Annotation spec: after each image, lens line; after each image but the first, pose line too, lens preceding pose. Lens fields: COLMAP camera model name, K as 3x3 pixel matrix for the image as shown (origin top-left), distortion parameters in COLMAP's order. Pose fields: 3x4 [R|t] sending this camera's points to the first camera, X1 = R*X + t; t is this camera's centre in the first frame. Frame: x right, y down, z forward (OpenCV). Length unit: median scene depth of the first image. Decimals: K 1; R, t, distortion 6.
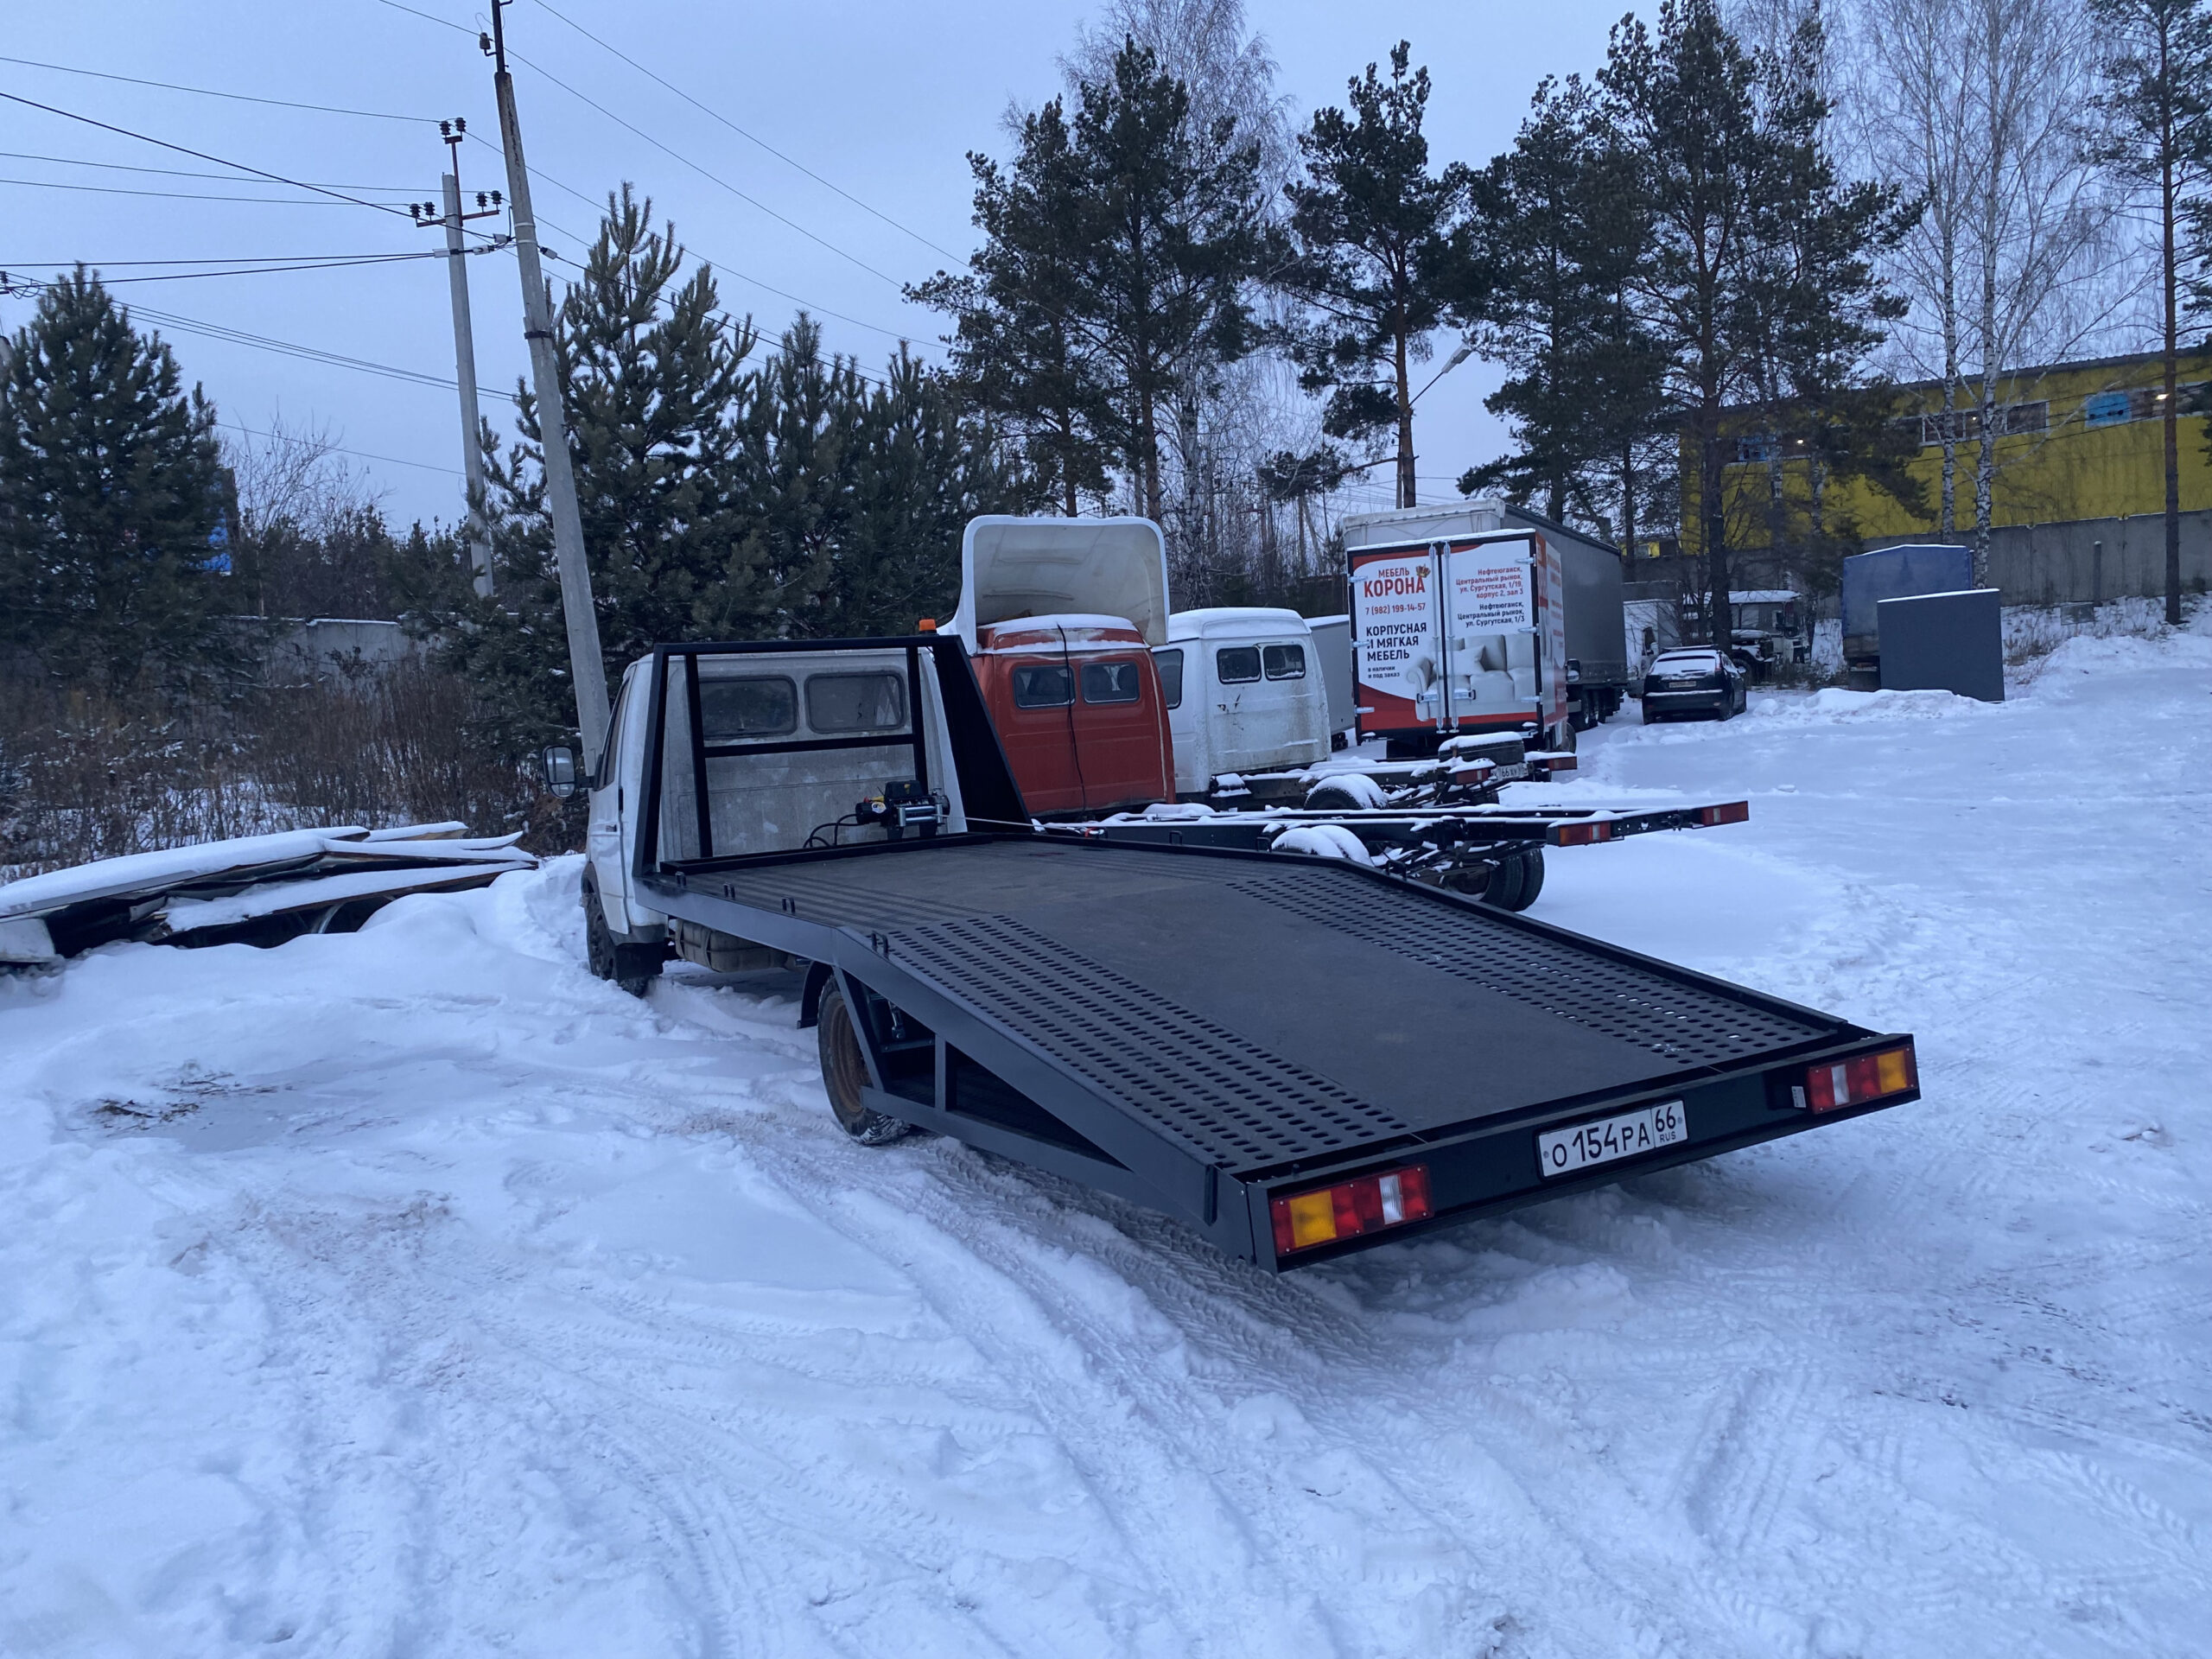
lens RADIAL K [[1762.6, 0, 1106.0], [0, 1762.6, 829.5], [0, 0, 1]] dist [0.010455, 0.001671]
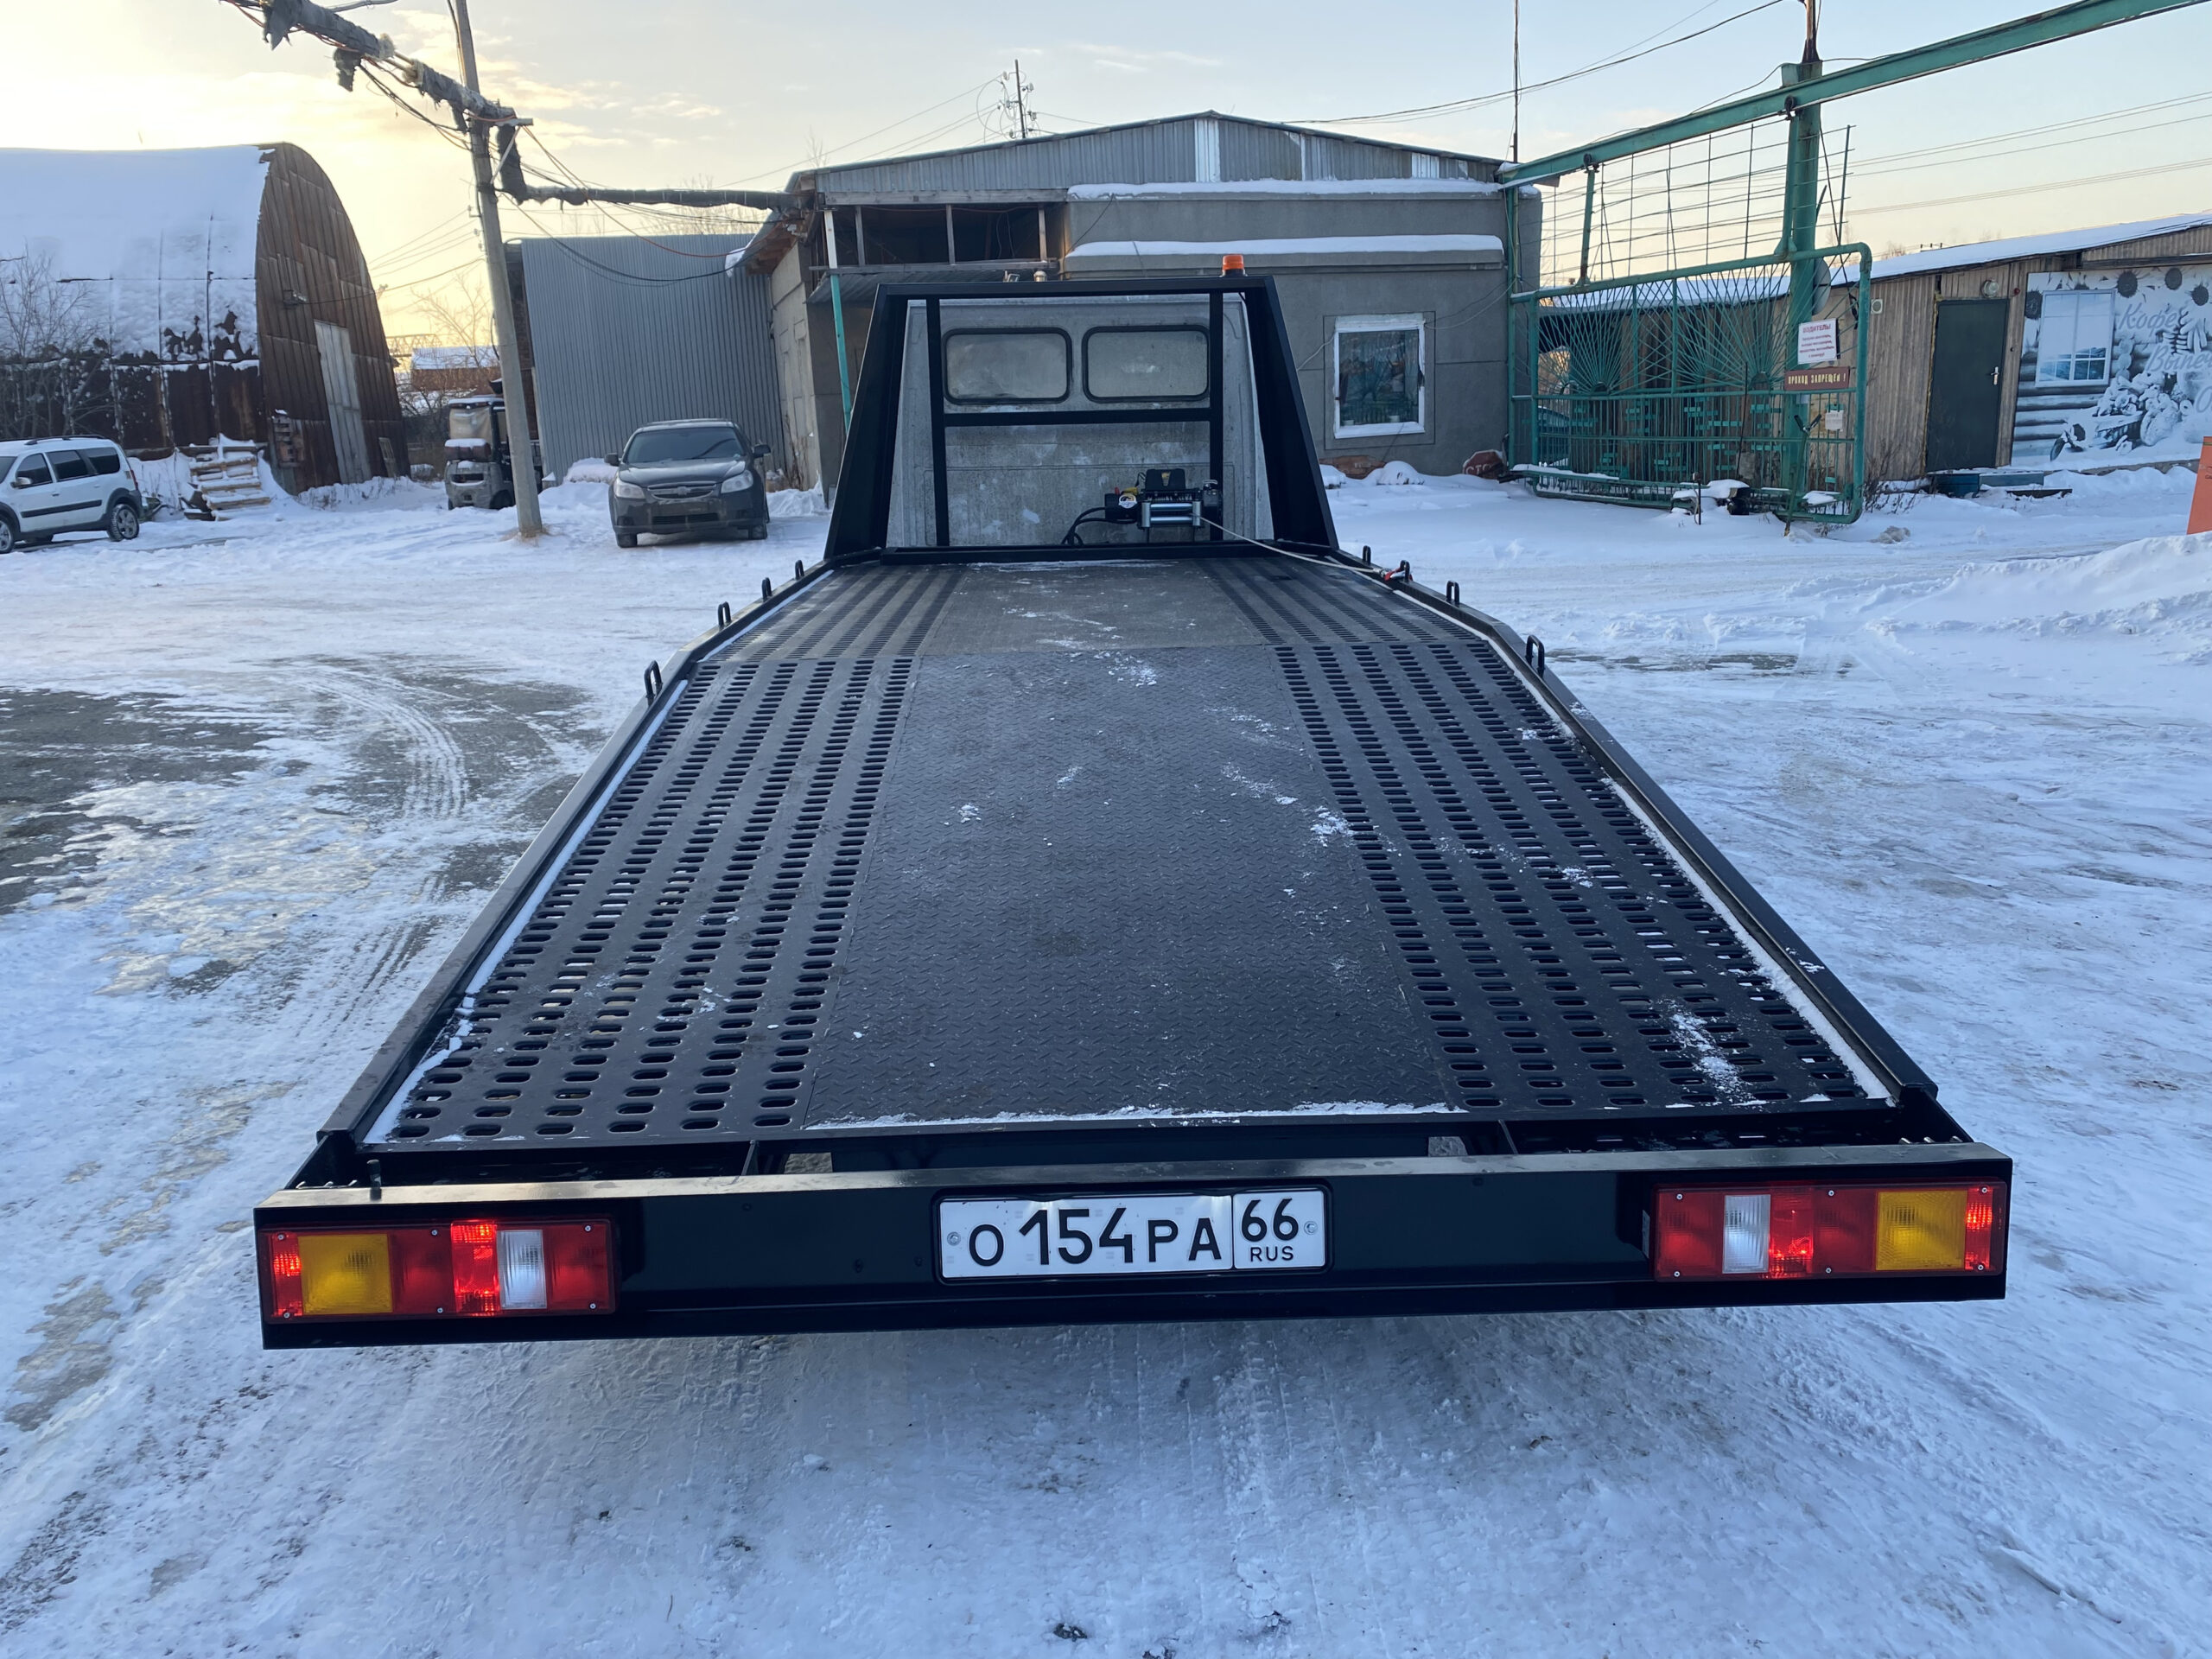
lens RADIAL K [[1762.6, 0, 1106.0], [0, 1762.6, 829.5], [0, 0, 1]] dist [0.010455, 0.001671]
pose [[0.869975, 0.155313, -0.467996, 0.259877], [-0.070266, 0.978462, 0.194100, -0.021174], [0.488063, -0.135978, 0.862151, 0.291740]]
